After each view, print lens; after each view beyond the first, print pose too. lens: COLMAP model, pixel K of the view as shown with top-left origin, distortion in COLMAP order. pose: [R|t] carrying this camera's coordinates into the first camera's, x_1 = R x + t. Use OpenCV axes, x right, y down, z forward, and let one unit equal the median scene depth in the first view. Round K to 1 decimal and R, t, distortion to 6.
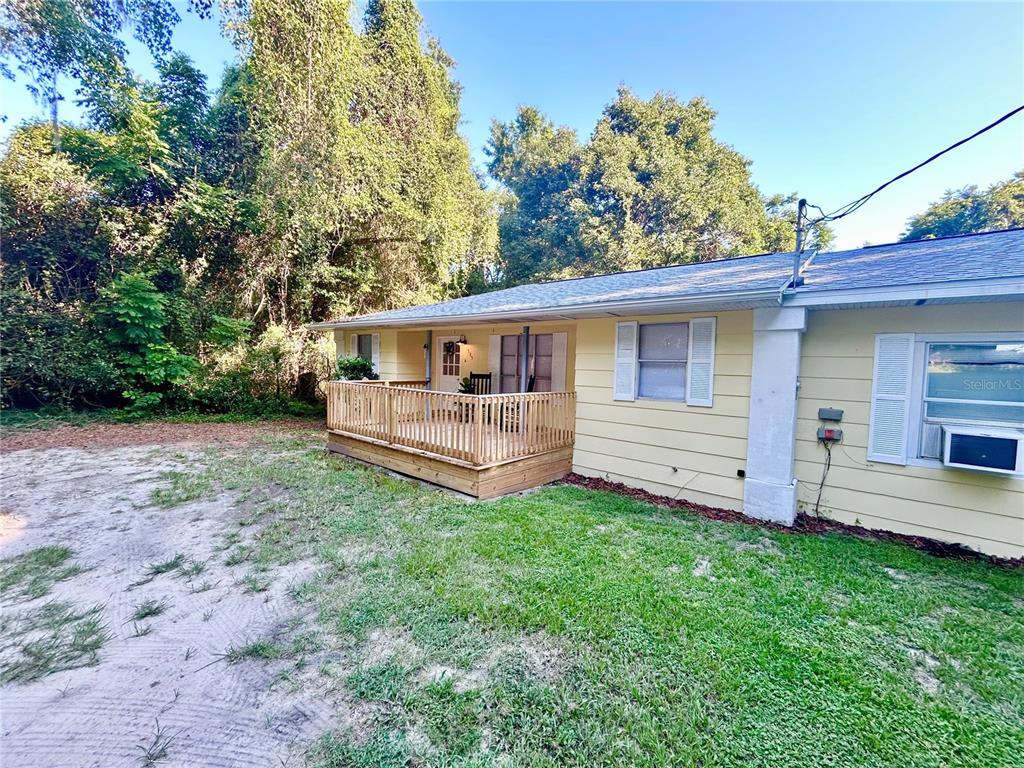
lens RADIAL K [[414.4, 0, 512.4], [0, 414.4, 383.0], [0, 0, 1]] dist [-0.000878, 0.000404]
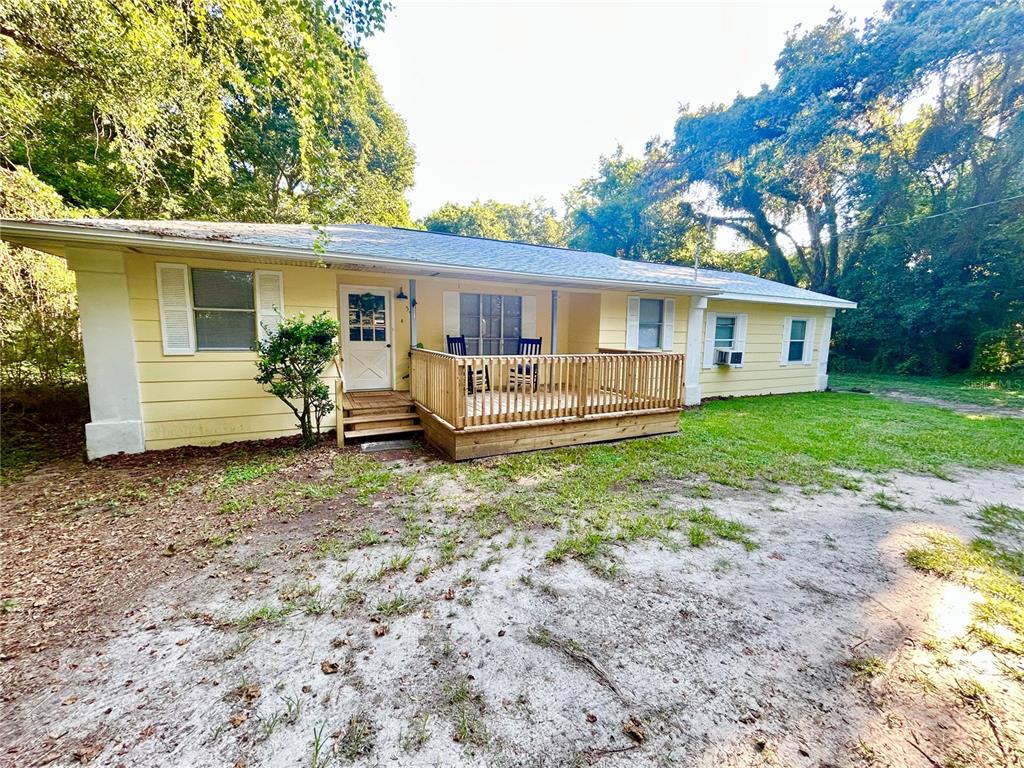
lens RADIAL K [[414.4, 0, 512.4], [0, 414.4, 383.0], [0, 0, 1]] dist [-0.000878, 0.000404]
pose [[0.389929, -0.137998, 0.910446, -1.579933], [0.037527, 0.990267, 0.134025, -0.074234], [-0.920080, -0.018093, 0.391312, 1.056527]]
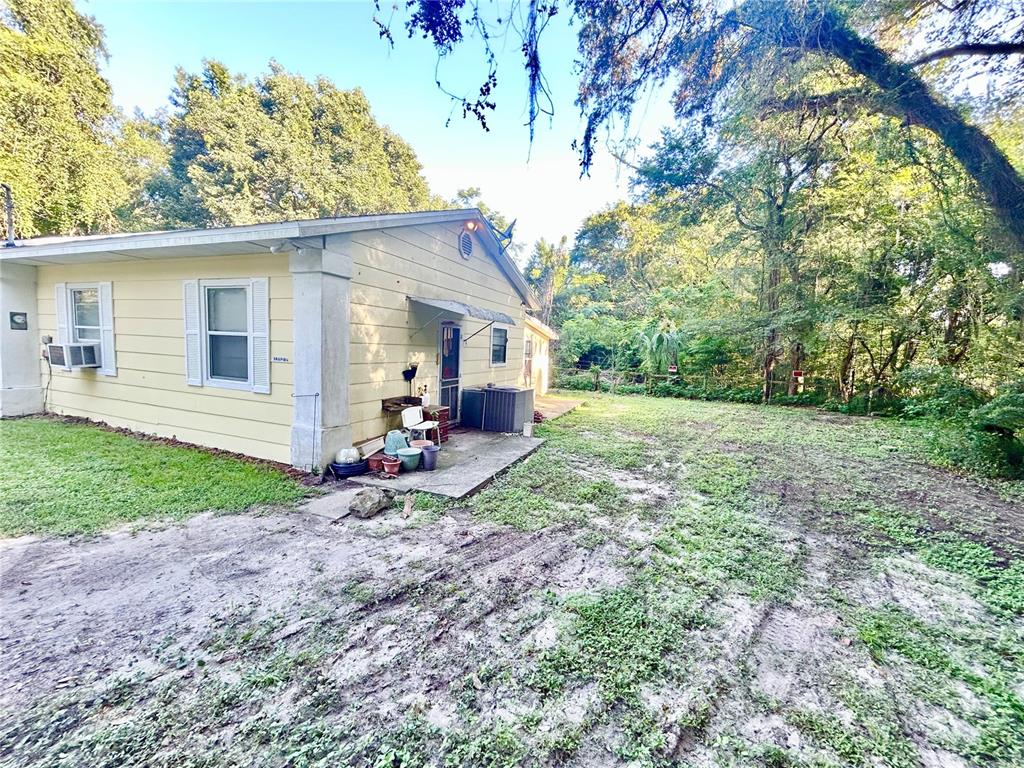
lens RADIAL K [[413.3, 0, 513.6], [0, 413.3, 383.5], [0, 0, 1]] dist [-0.000810, 0.000435]
pose [[0.951810, -0.019881, 0.306044, 2.083047], [0.001008, 0.998094, 0.061704, 0.158174], [-0.306687, -0.058422, 0.950016, -0.970187]]
